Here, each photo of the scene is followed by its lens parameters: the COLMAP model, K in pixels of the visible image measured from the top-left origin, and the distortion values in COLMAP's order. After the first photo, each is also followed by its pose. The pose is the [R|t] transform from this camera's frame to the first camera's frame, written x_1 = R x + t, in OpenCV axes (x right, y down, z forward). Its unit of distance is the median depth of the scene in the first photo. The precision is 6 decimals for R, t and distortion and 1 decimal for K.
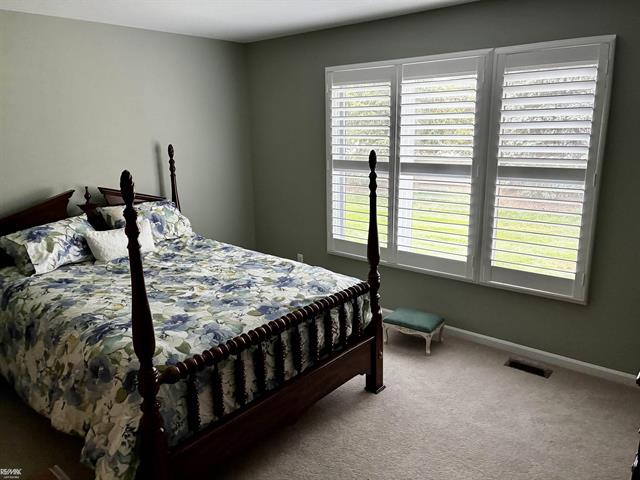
lens RADIAL K [[481.2, 0, 326.6], [0, 481.2, 238.3], [0, 0, 1]] dist [0.013023, -0.000884]
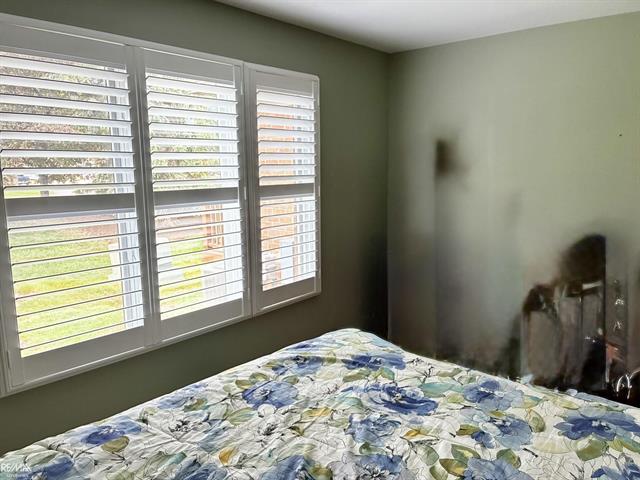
lens RADIAL K [[481.2, 0, 326.6], [0, 481.2, 238.3], [0, 0, 1]] dist [0.013023, -0.000884]
pose [[0.008595, -0.136712, 0.990573, -0.631864], [0.235361, 0.963056, 0.130872, -0.151100], [-0.971870, 0.232017, 0.040455, 0.900039]]
